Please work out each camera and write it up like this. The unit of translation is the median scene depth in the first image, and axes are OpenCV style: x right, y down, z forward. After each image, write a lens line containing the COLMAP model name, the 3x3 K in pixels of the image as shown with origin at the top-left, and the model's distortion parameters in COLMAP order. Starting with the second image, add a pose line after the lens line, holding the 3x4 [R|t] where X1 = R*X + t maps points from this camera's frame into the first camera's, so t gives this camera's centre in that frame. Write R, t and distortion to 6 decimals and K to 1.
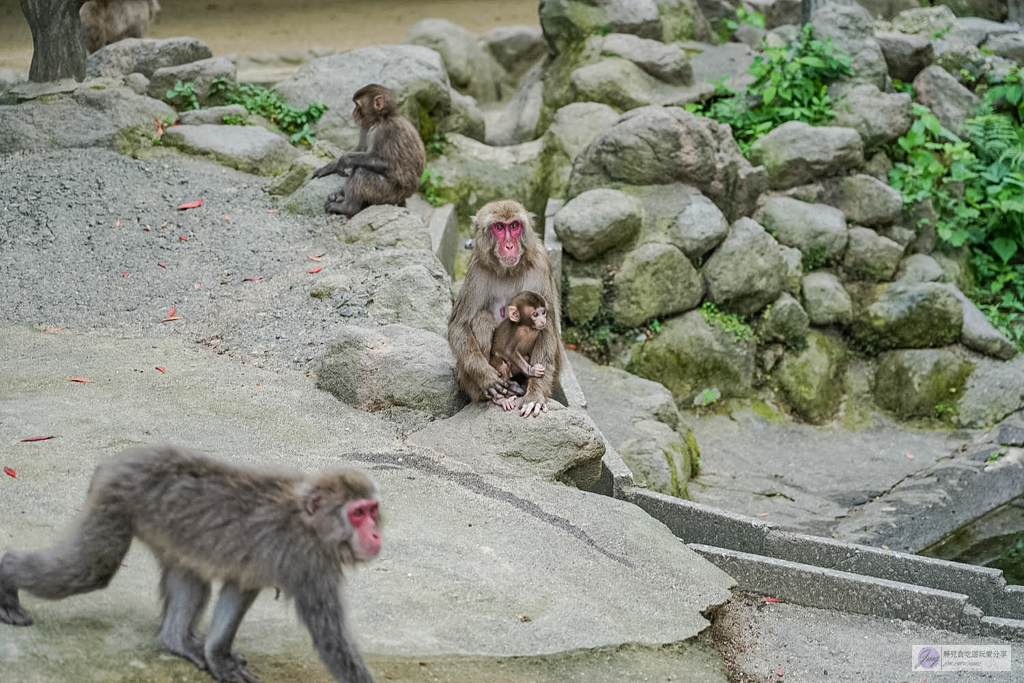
lens RADIAL K [[1385.1, 0, 512.0], [0, 1385.1, 341.5], [0, 0, 1]] dist [0.008668, -0.006873]
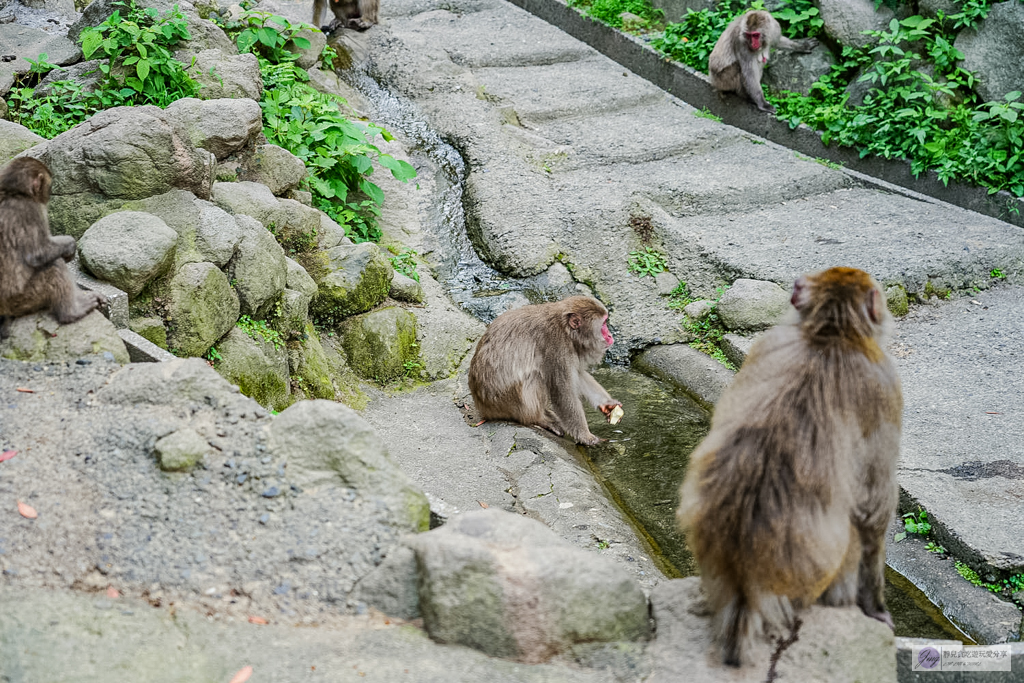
lens RADIAL K [[1385.1, 0, 512.0], [0, 1385.1, 341.5], [0, 0, 1]] dist [0.008668, -0.006873]
pose [[0.881348, -0.189940, 0.432606, -0.099777], [0.178451, 0.981635, 0.067438, -0.040391], [-0.437470, 0.017763, 0.899057, 0.097927]]
